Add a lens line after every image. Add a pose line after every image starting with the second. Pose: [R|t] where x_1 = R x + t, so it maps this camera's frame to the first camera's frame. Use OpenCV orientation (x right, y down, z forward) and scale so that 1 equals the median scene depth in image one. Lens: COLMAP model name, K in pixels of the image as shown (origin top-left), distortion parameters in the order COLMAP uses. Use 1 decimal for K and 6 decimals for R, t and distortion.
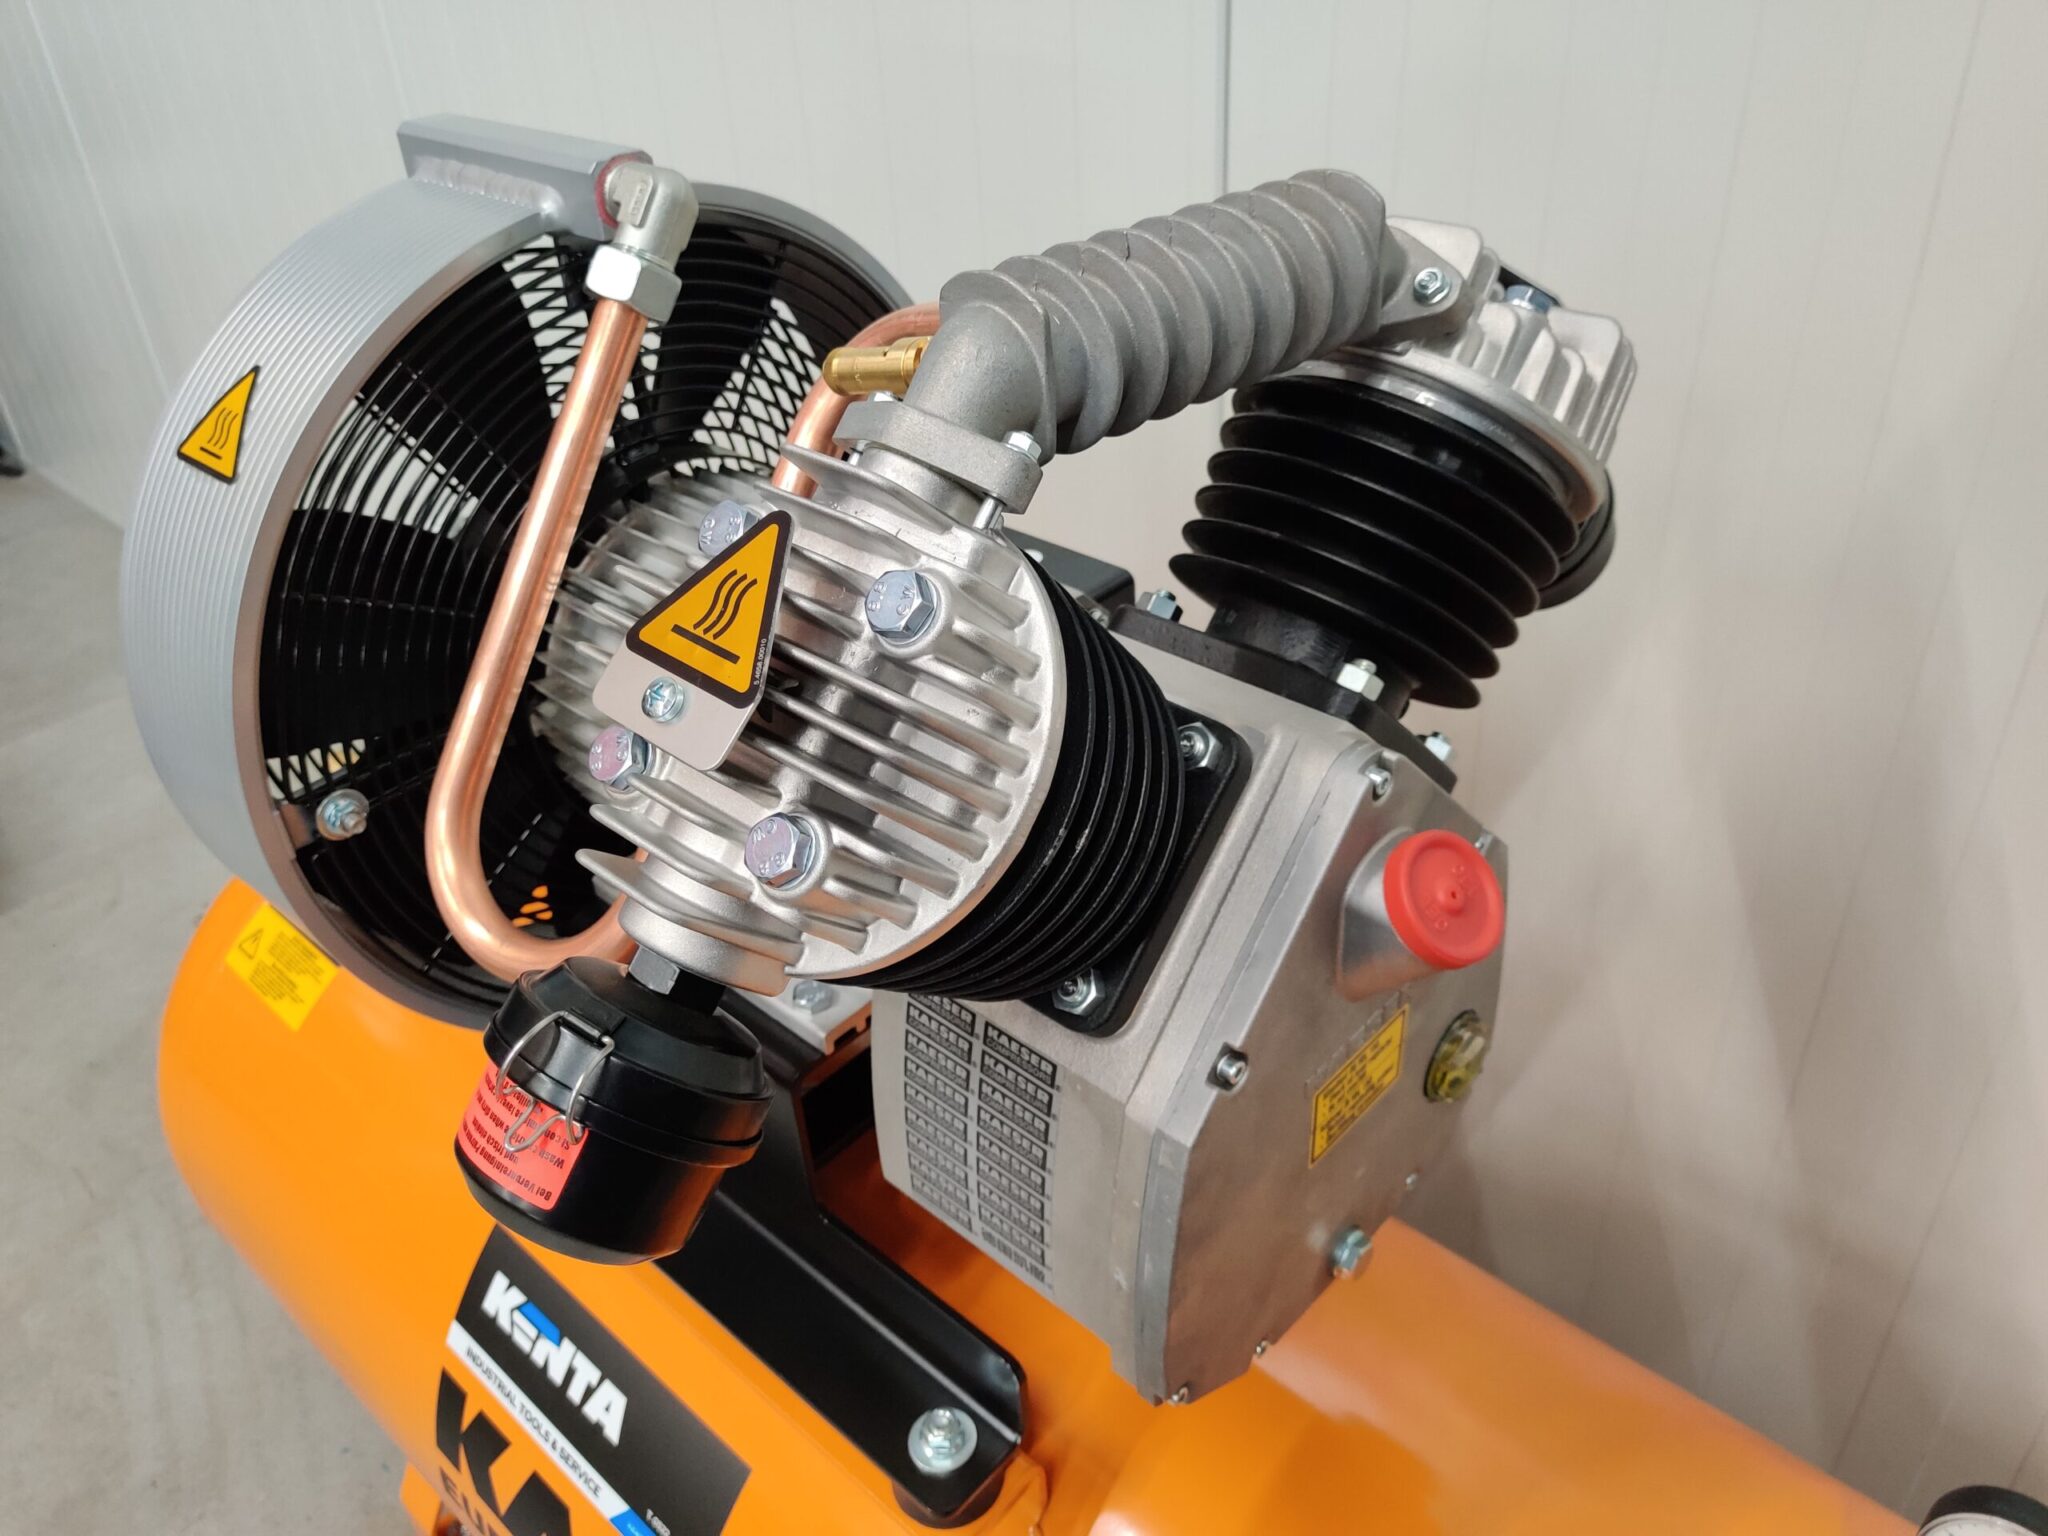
lens RADIAL K [[1517.6, 0, 1024.0], [0, 1517.6, 768.0], [0, 0, 1]] dist [0.067246, -0.065099]
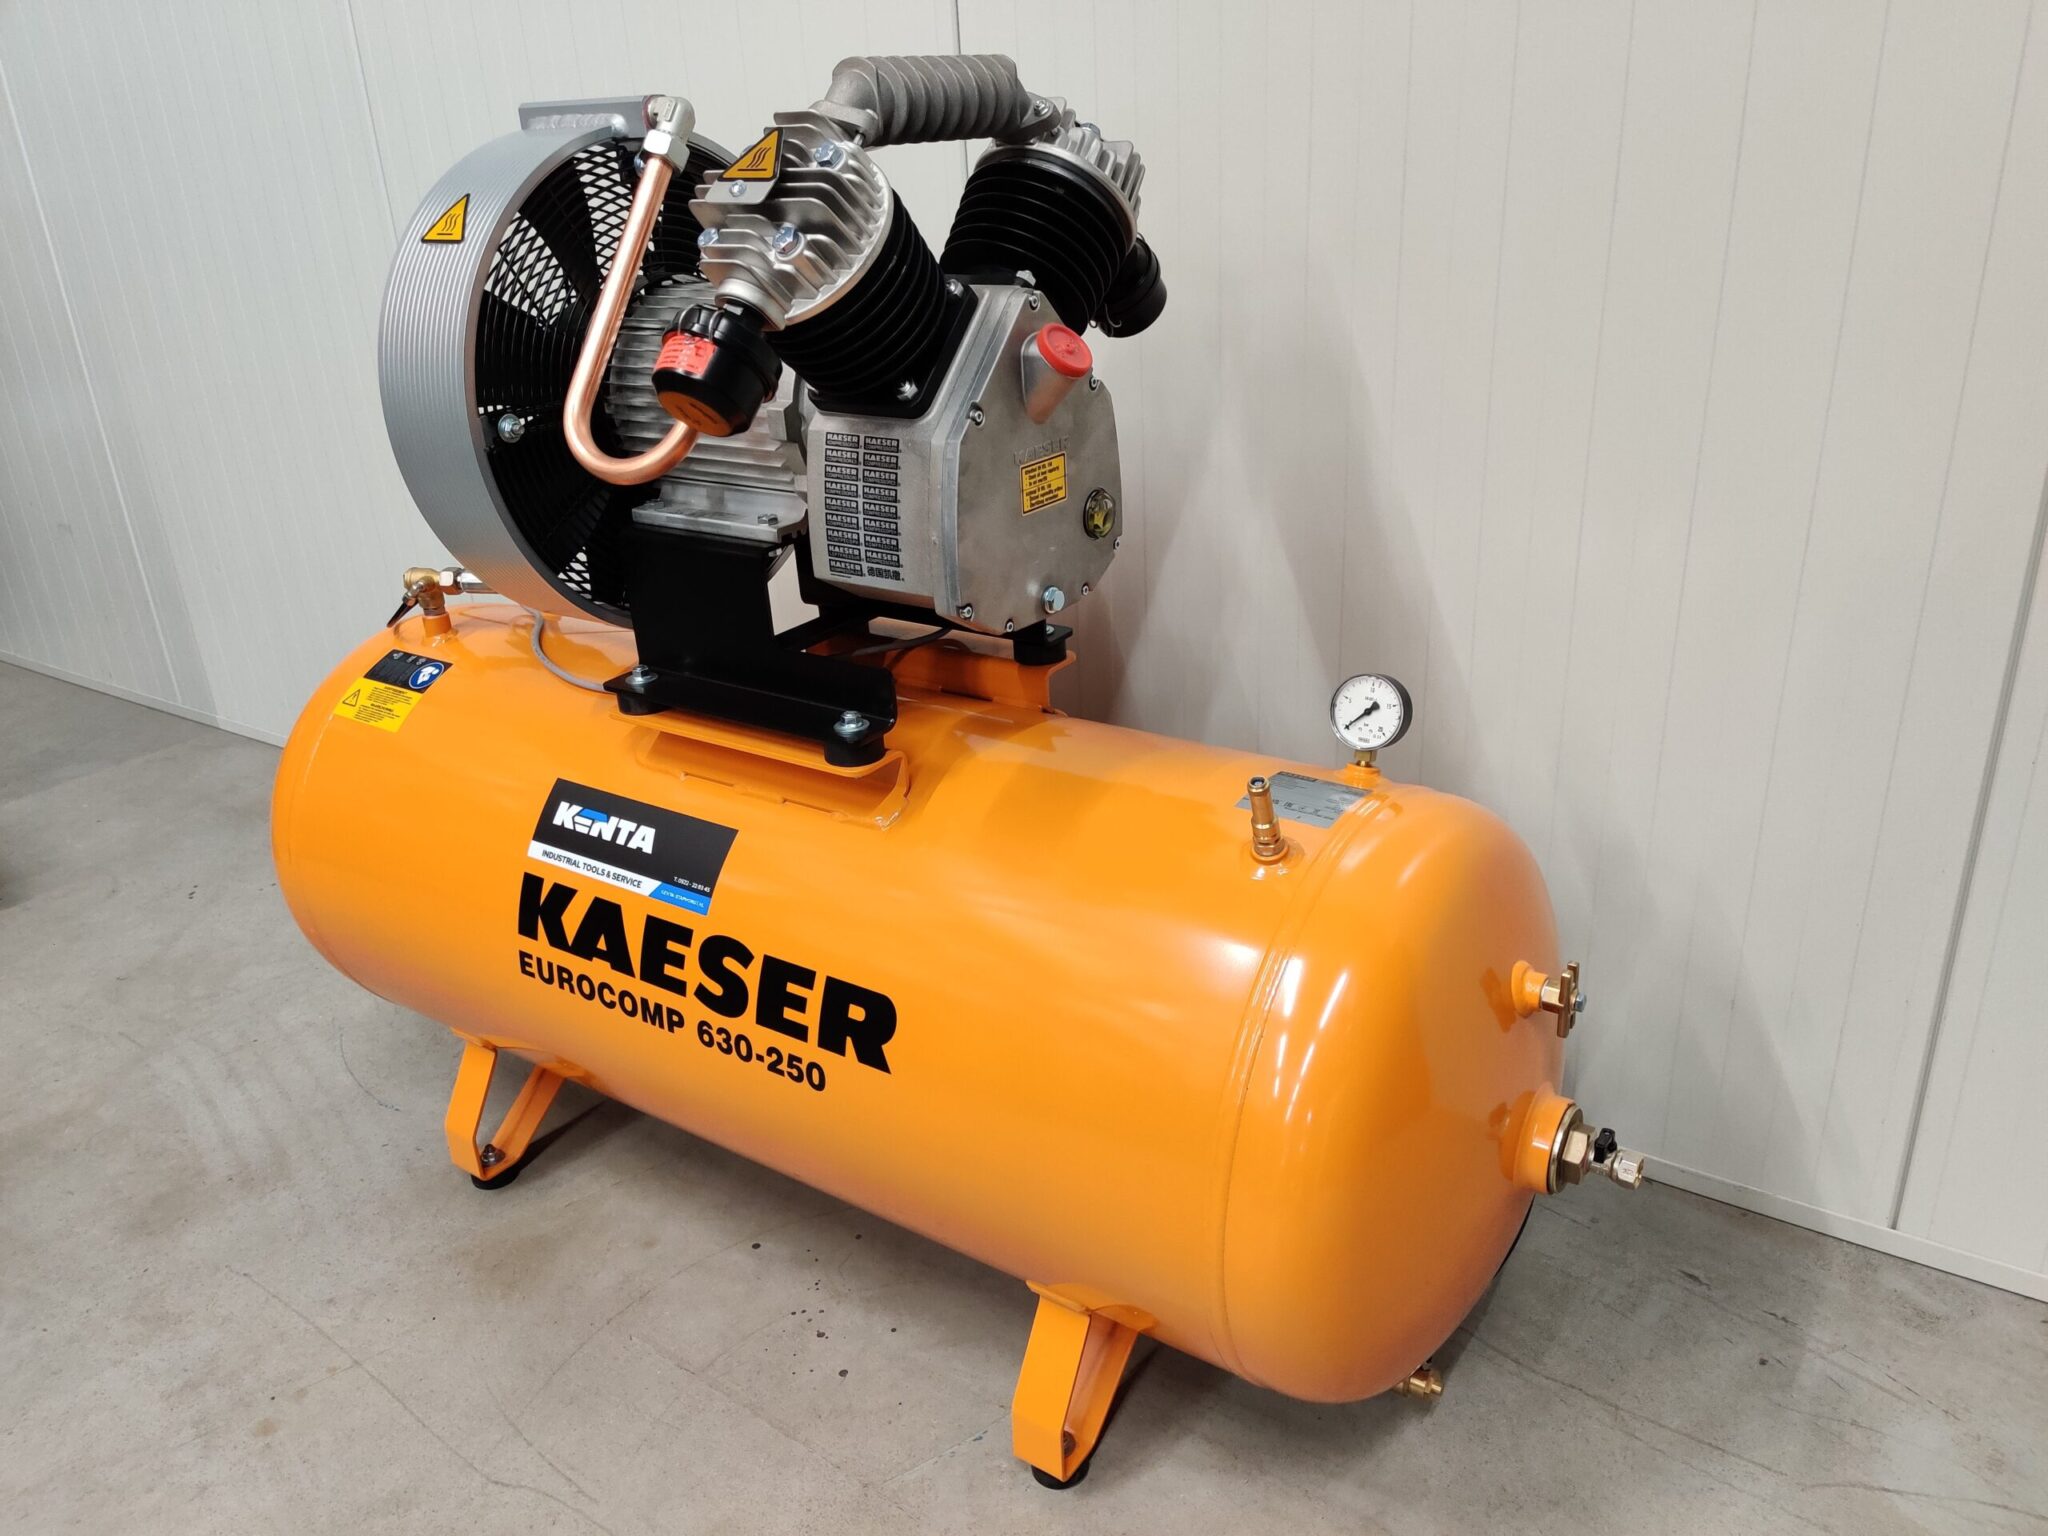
lens RADIAL K [[1570.8, 0, 1046.9], [0, 1570.8, 844.7], [0, 0, 1]] dist [0.030500, 0.000768]
pose [[0.991647, -0.044983, 0.120886, -0.045198], [0.064588, 0.984425, -0.163509, 0.775346], [-0.111648, 0.169951, 0.979107, -0.768361]]
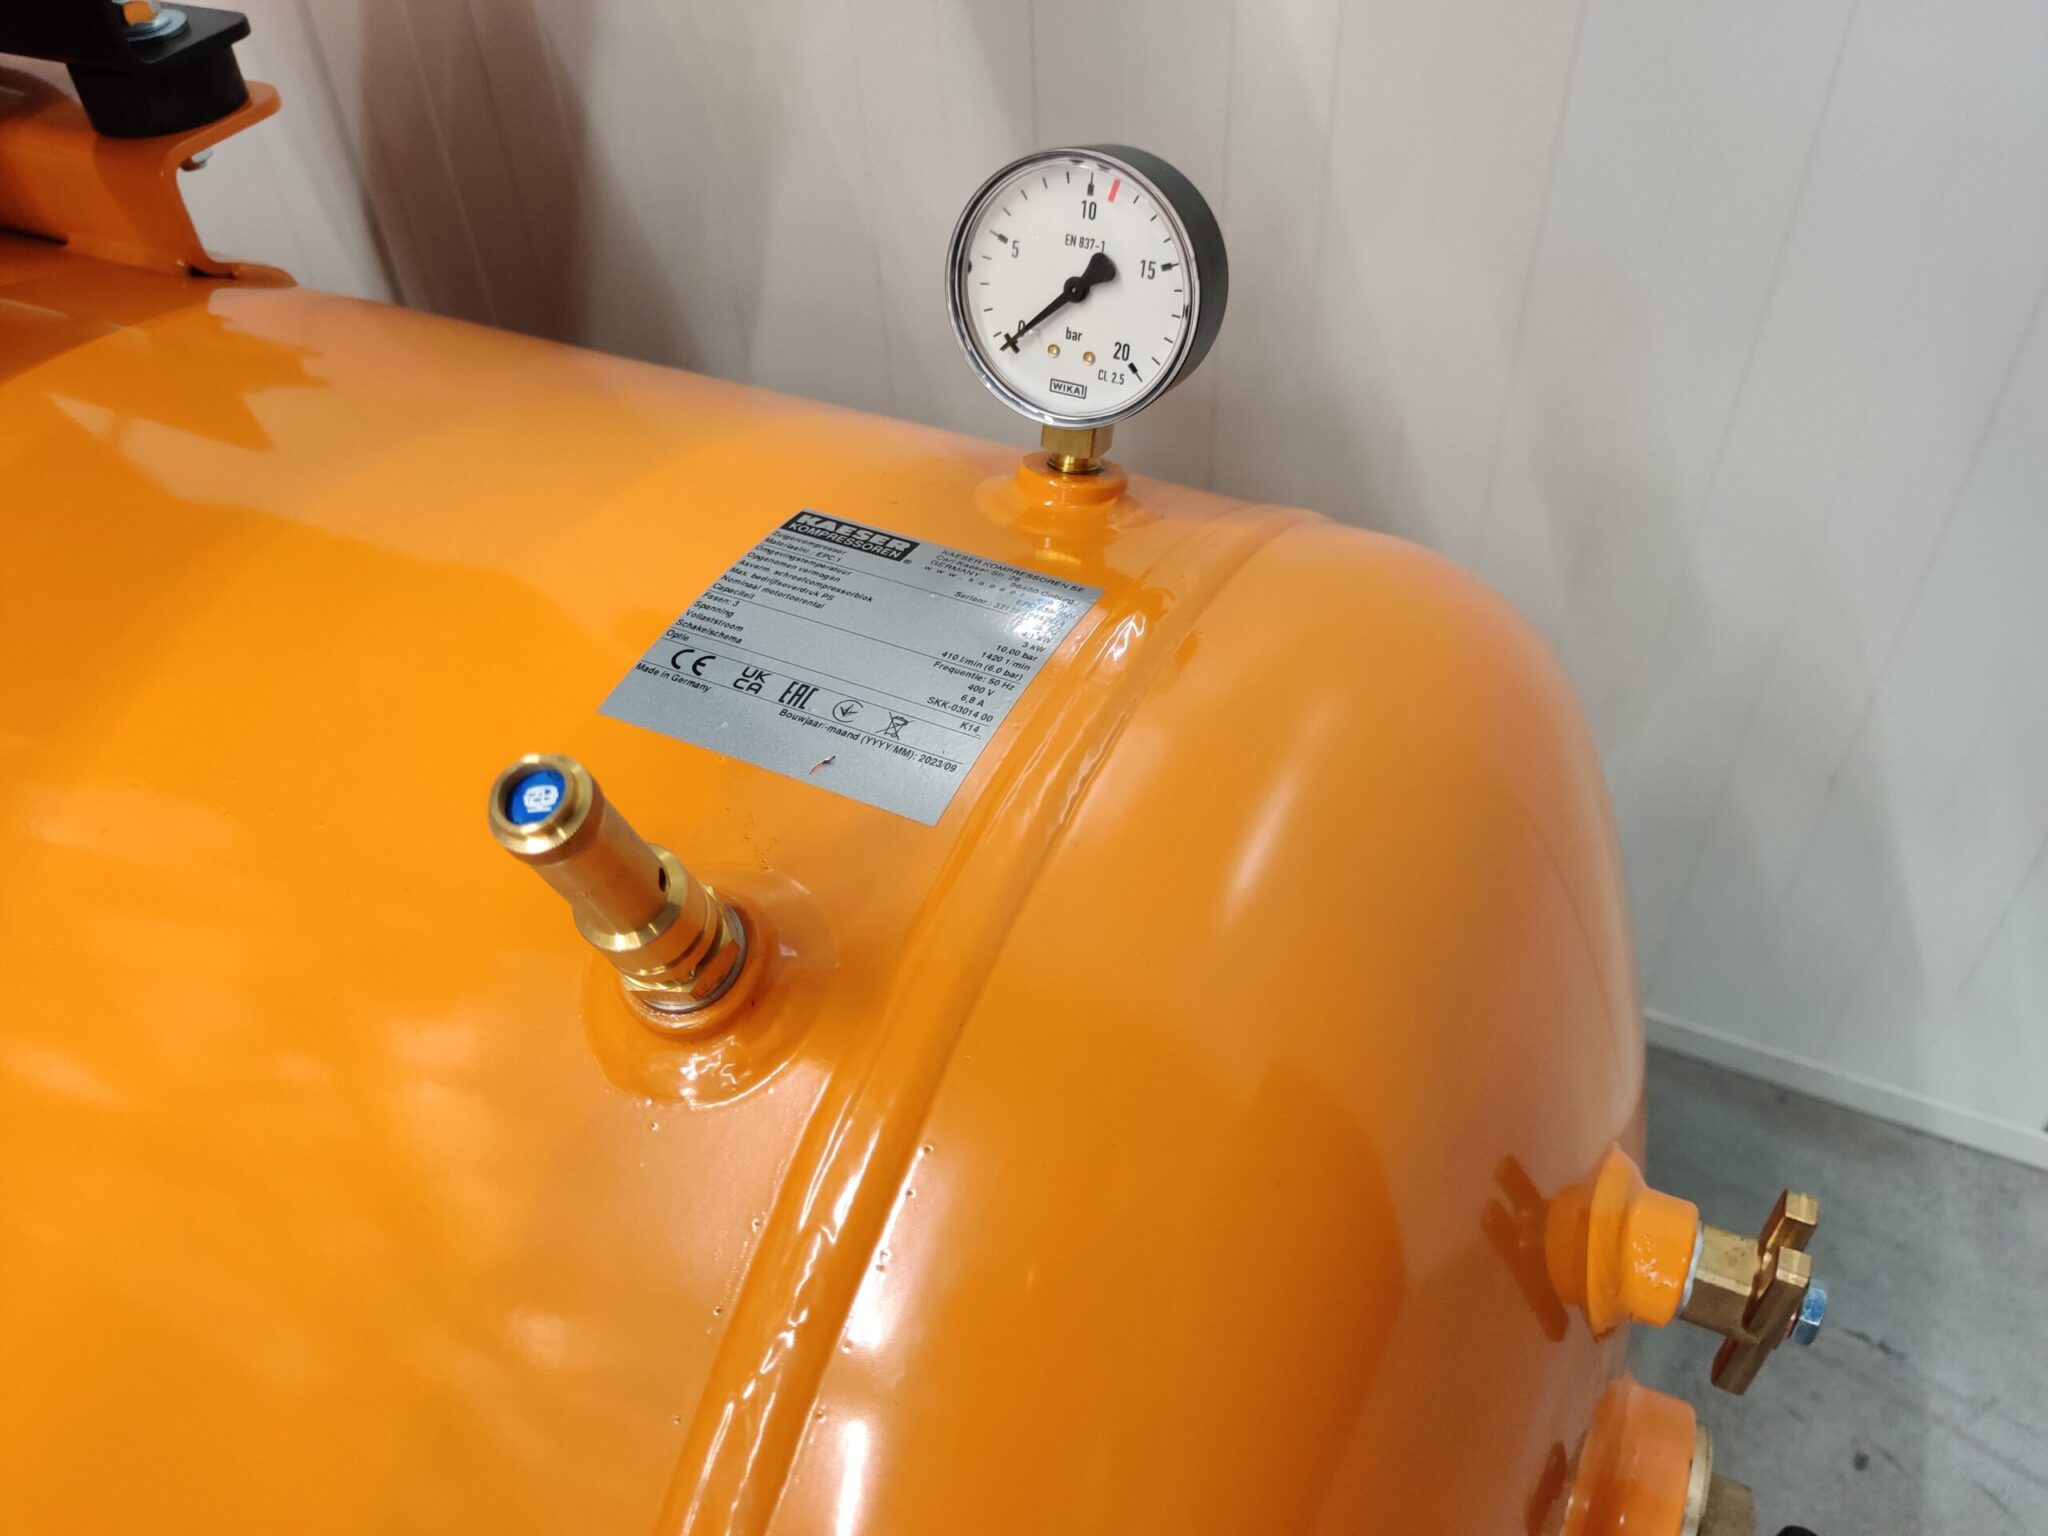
lens RADIAL K [[1517.6, 0, 1024.0], [0, 1517.6, 768.0], [0, 0, 1]] dist [0.067246, -0.065099]
pose [[0.961391, -0.176467, 0.211156, 0.347054], [0.141363, 0.975037, 0.171232, 0.456914], [-0.236101, -0.134771, 0.962337, 0.301933]]
